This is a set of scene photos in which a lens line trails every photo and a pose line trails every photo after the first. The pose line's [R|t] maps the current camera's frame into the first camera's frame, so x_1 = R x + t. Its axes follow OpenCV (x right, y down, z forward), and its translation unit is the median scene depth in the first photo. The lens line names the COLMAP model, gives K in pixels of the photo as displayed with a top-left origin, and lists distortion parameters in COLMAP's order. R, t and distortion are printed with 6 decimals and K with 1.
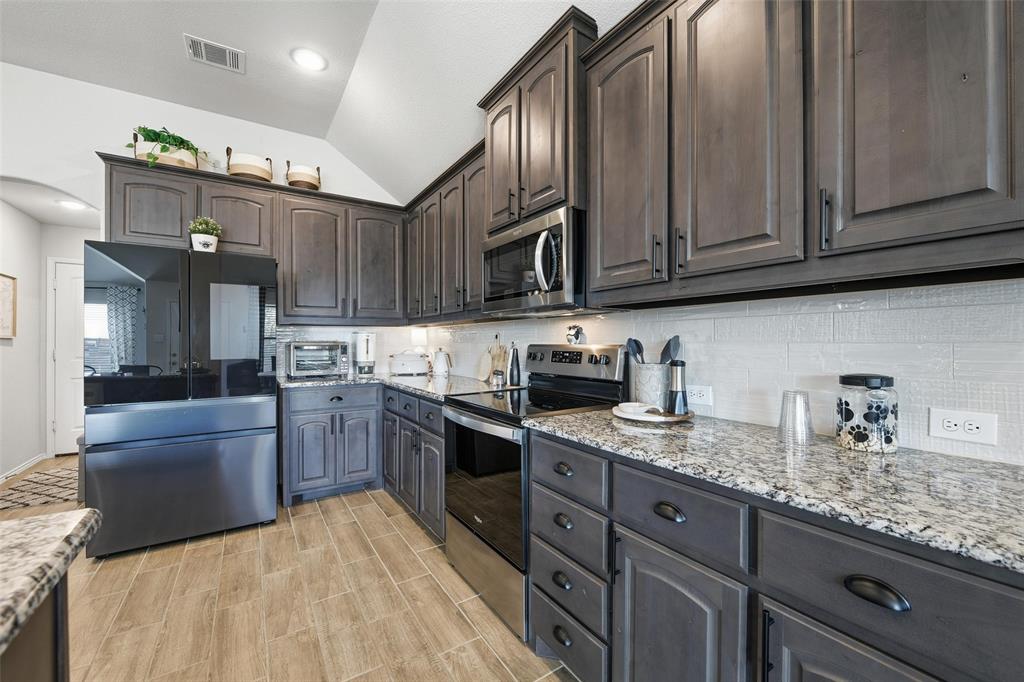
lens RADIAL K [[415.1, 0, 515.2], [0, 415.1, 339.5], [0, 0, 1]] dist [-0.000259, -0.003475]
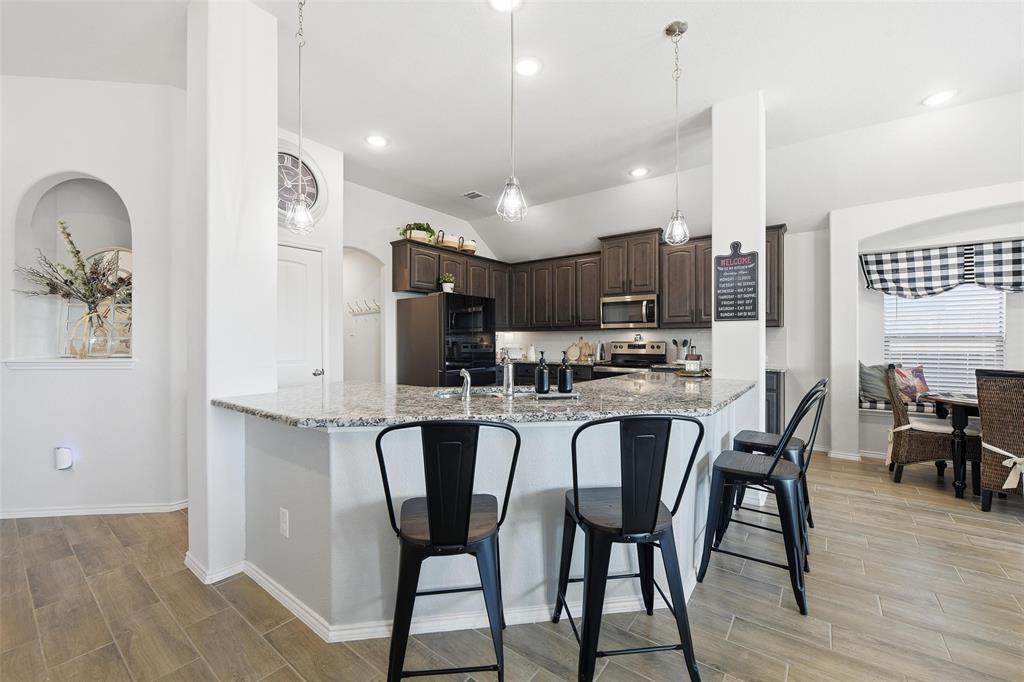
lens RADIAL K [[415.1, 0, 515.2], [0, 415.1, 339.5], [0, 0, 1]] dist [-0.000259, -0.003475]
pose [[0.940978, 0.004082, 0.338443, -1.291633], [-0.003259, 0.999990, -0.003001, 0.009178], [-0.338452, 0.001721, 0.940982, -1.014398]]
